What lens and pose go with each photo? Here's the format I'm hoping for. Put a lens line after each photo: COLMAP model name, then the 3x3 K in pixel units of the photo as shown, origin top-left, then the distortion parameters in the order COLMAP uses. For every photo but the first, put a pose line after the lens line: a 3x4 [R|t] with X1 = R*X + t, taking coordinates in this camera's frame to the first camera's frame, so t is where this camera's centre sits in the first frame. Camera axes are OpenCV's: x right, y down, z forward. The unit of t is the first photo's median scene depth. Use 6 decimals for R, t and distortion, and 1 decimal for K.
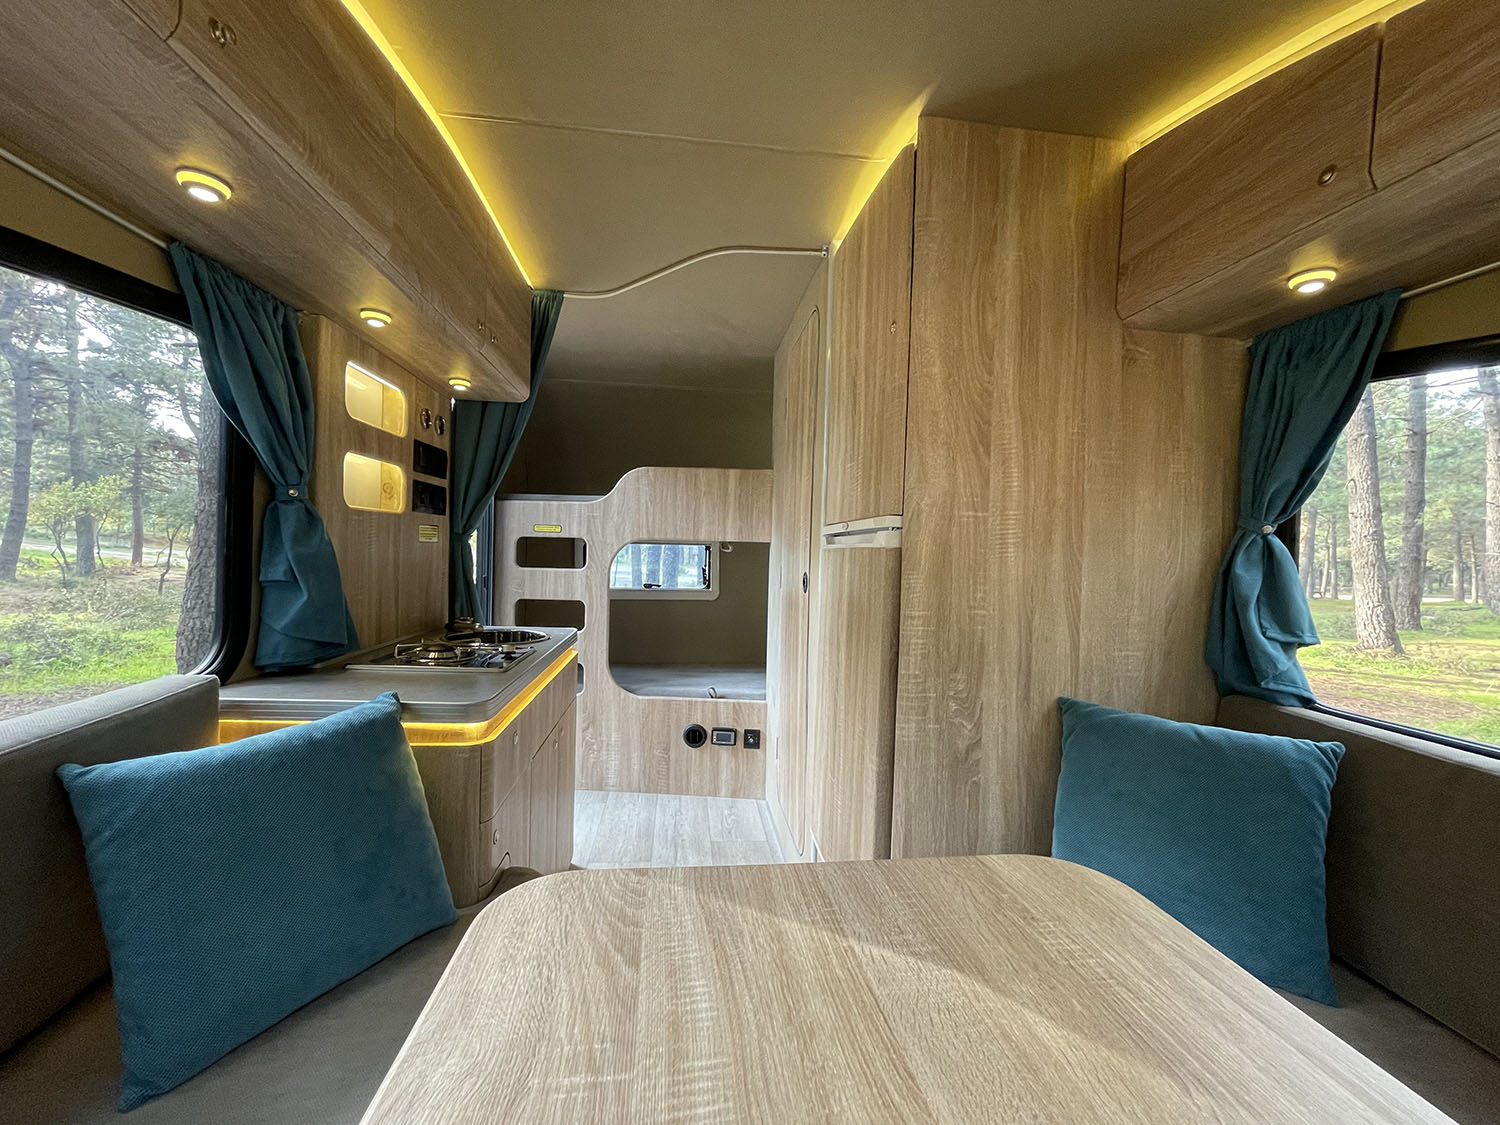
lens RADIAL K [[603.5, 0, 746.7], [0, 603.5, 562.0], [0, 0, 1]] dist [-0.004371, -0.000023]
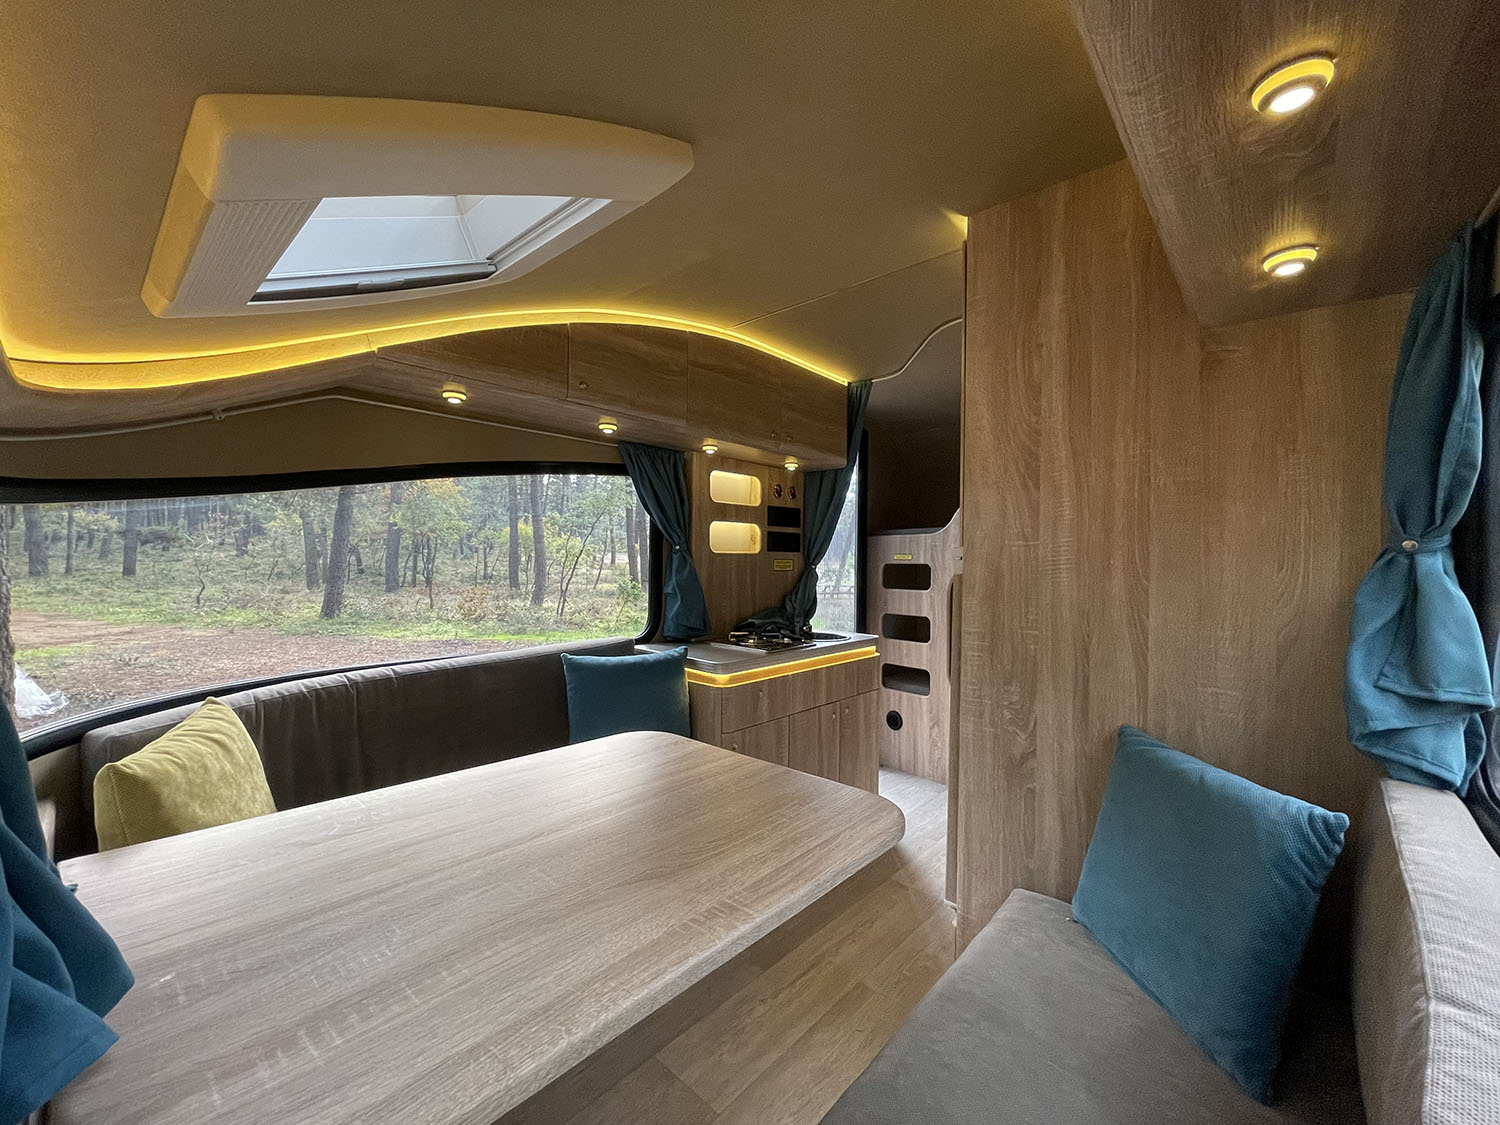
lens RADIAL K [[603.5, 0, 748.4], [0, 603.5, 562.6], [0, 0, 1]] dist [-0.004371, -0.000023]
pose [[0.663097, -0.022278, -0.748202, 0.605911], [-0.004480, 0.999421, -0.033729, -0.002640], [0.748520, 0.025718, 0.662614, -0.078335]]
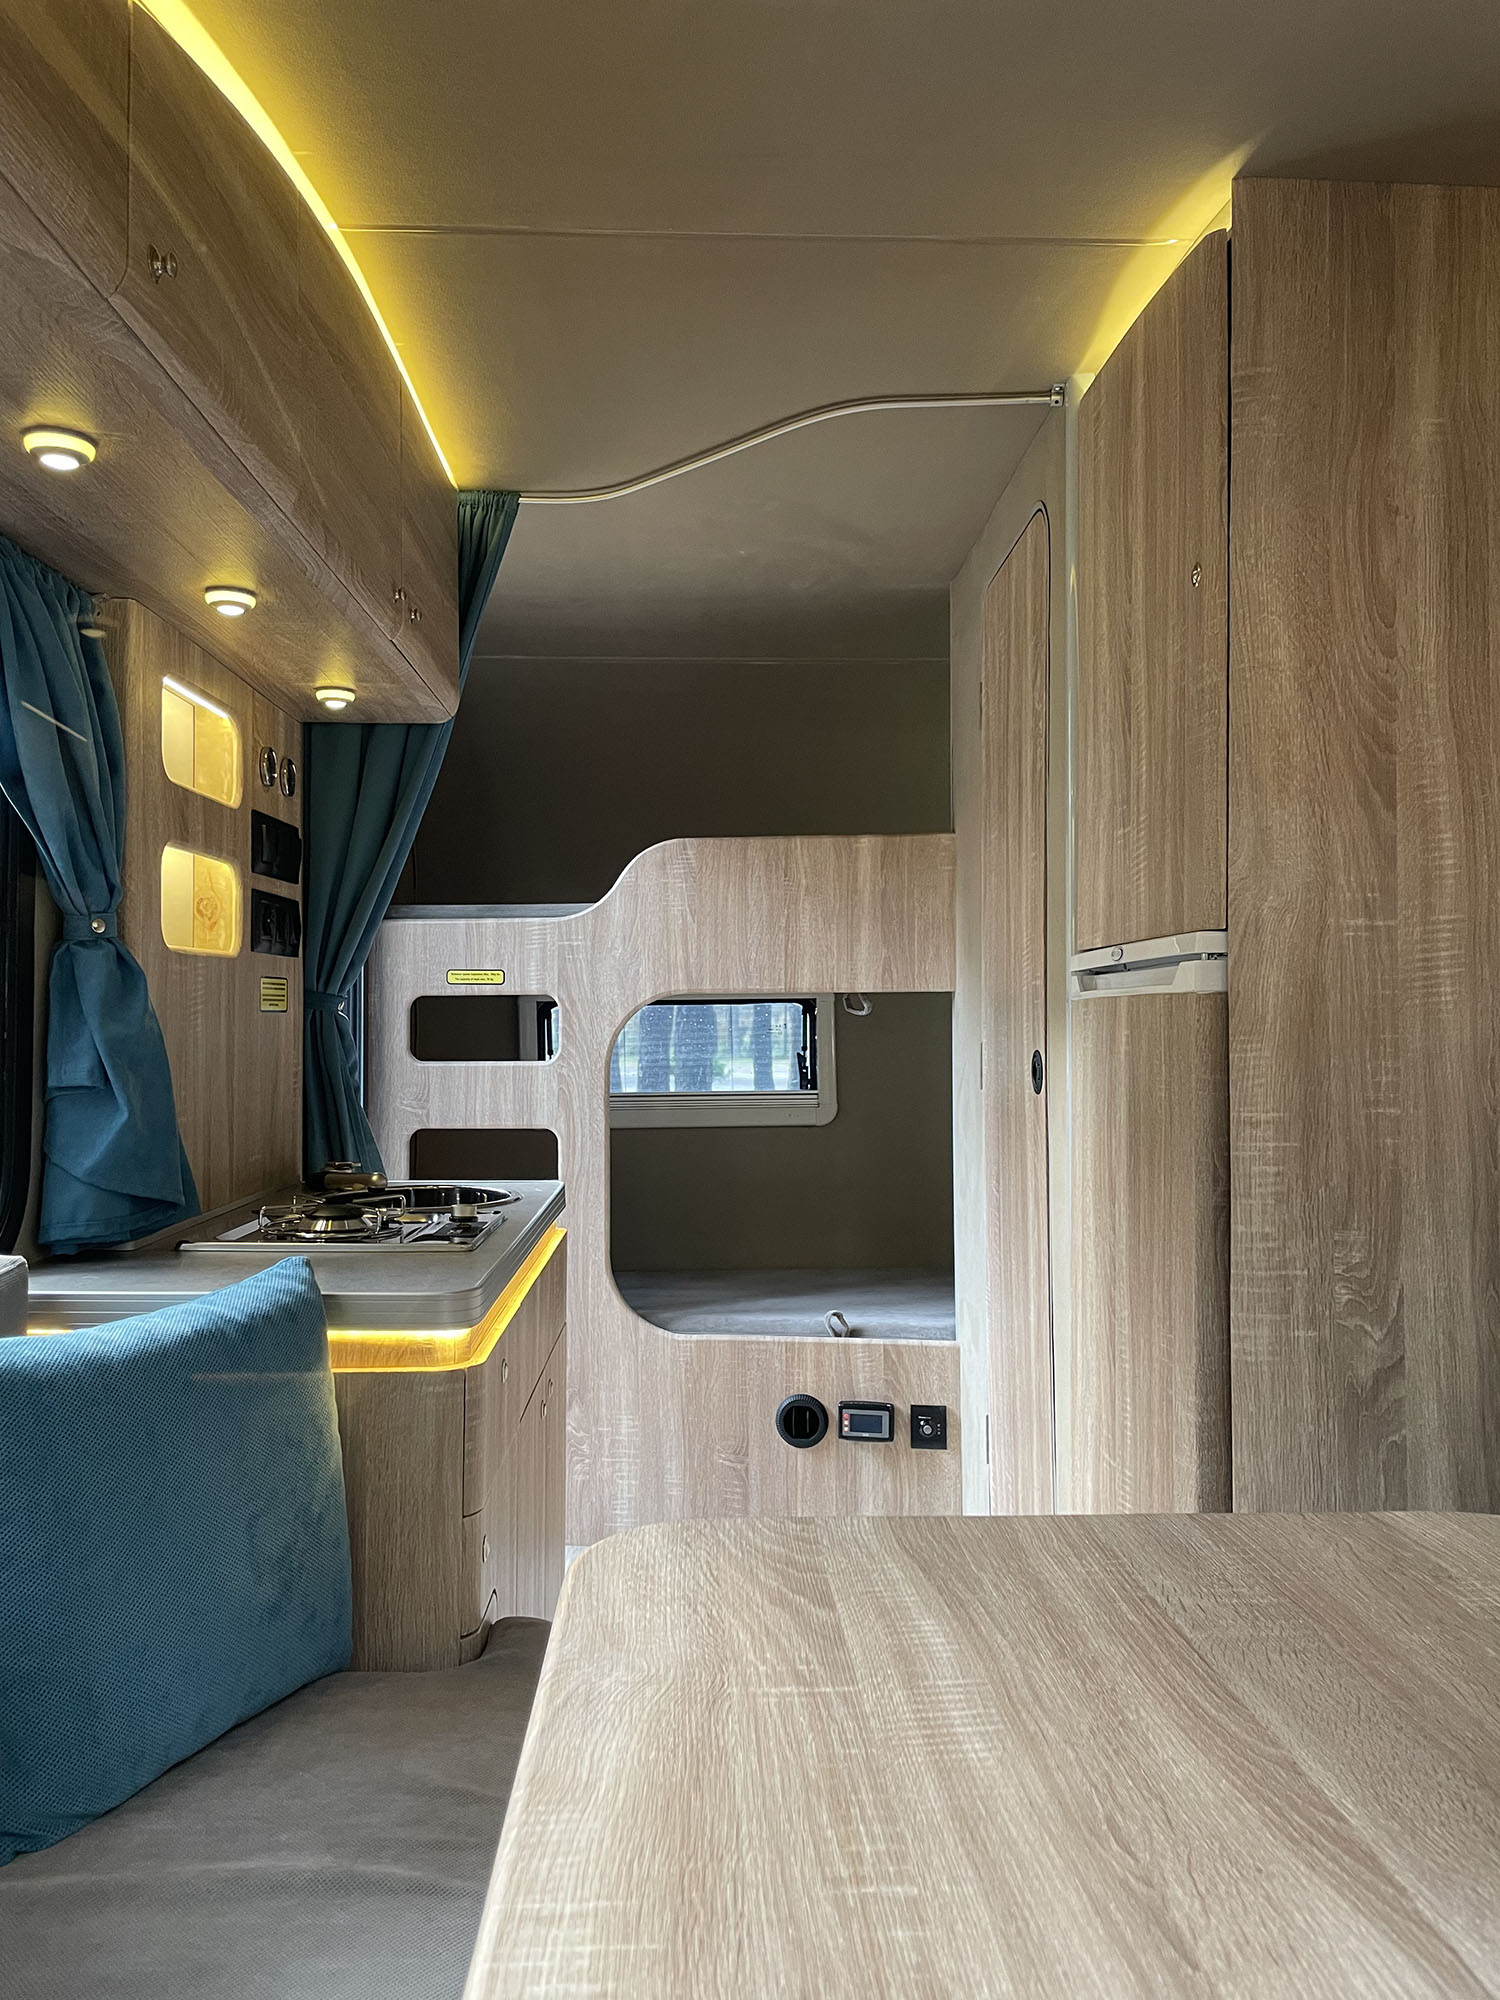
lens RADIAL K [[1504.2, 0, 755.1], [0, 1504.2, 991.1], [0, 0, 1]] dist [0.081531, -0.096313]
pose [[0.996551, -0.031362, -0.076834, -0.036434], [0.028491, 0.998865, -0.038172, 0.010302], [0.077944, 0.035851, 0.996313, -0.244041]]
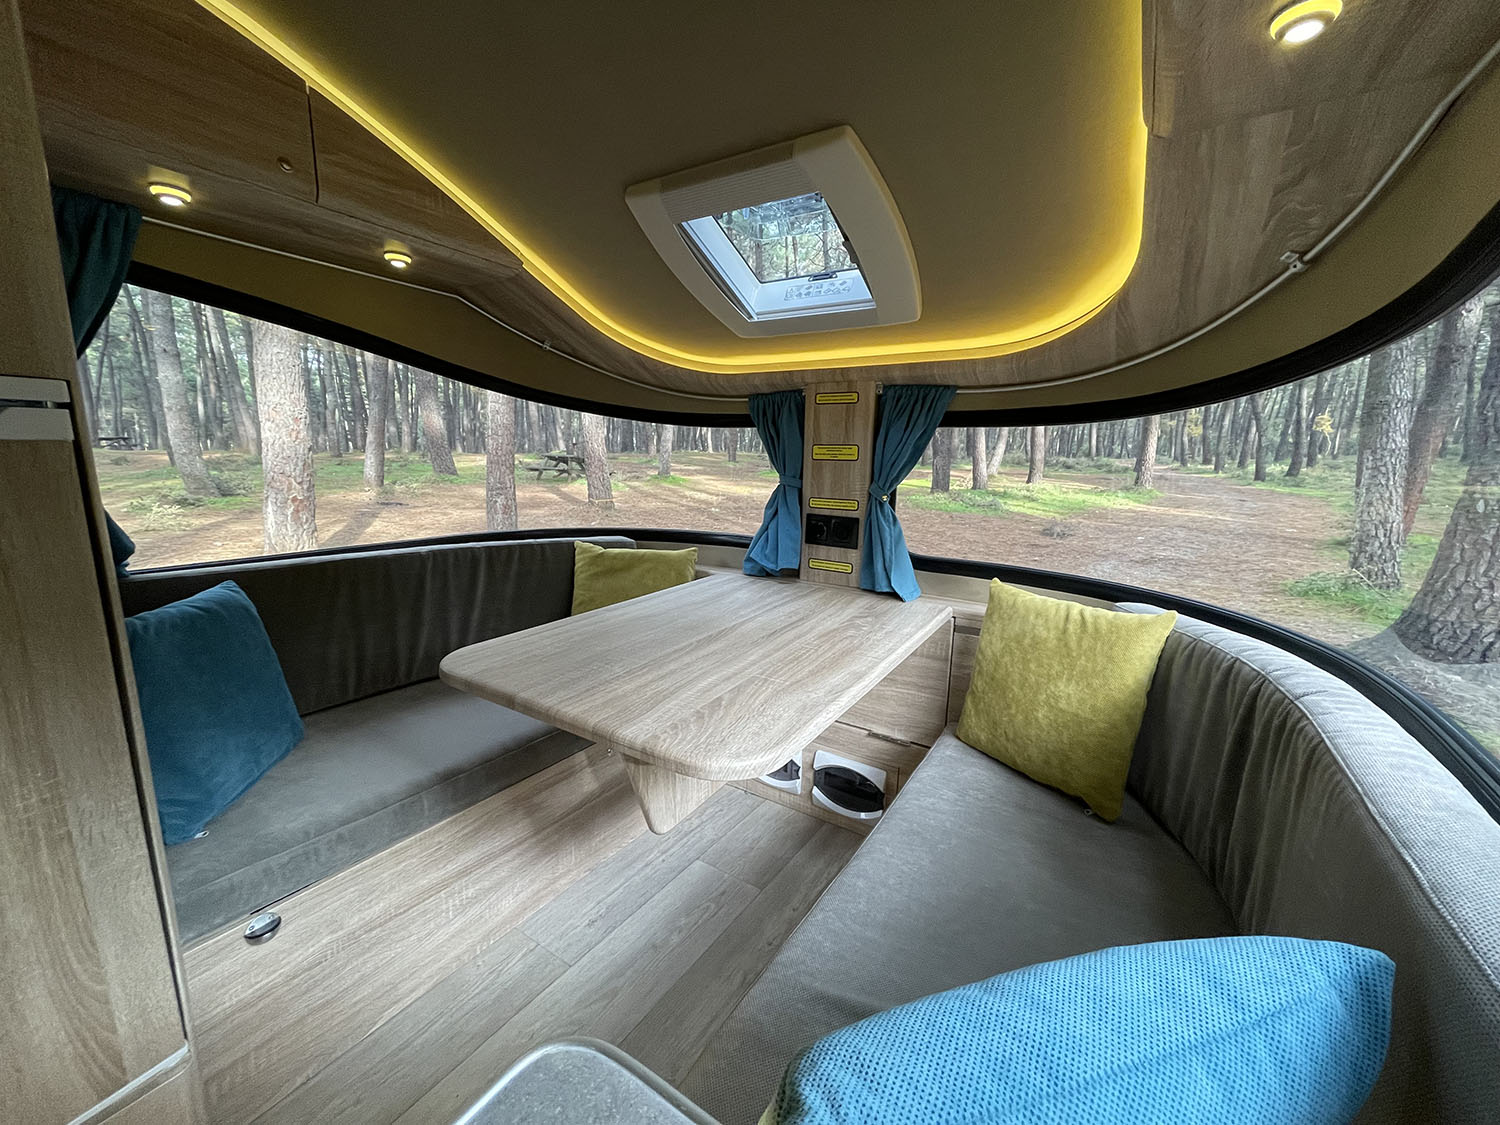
lens RADIAL K [[603.5, 0, 748.7], [0, 603.5, 563.0], [0, 0, 1]] dist [-0.004371, -0.000023]
pose [[-0.772437, -0.162780, 0.613875, -0.418065], [-0.036650, 0.976409, 0.212795, -0.037699], [-0.634032, 0.141872, -0.760181, 0.728202]]
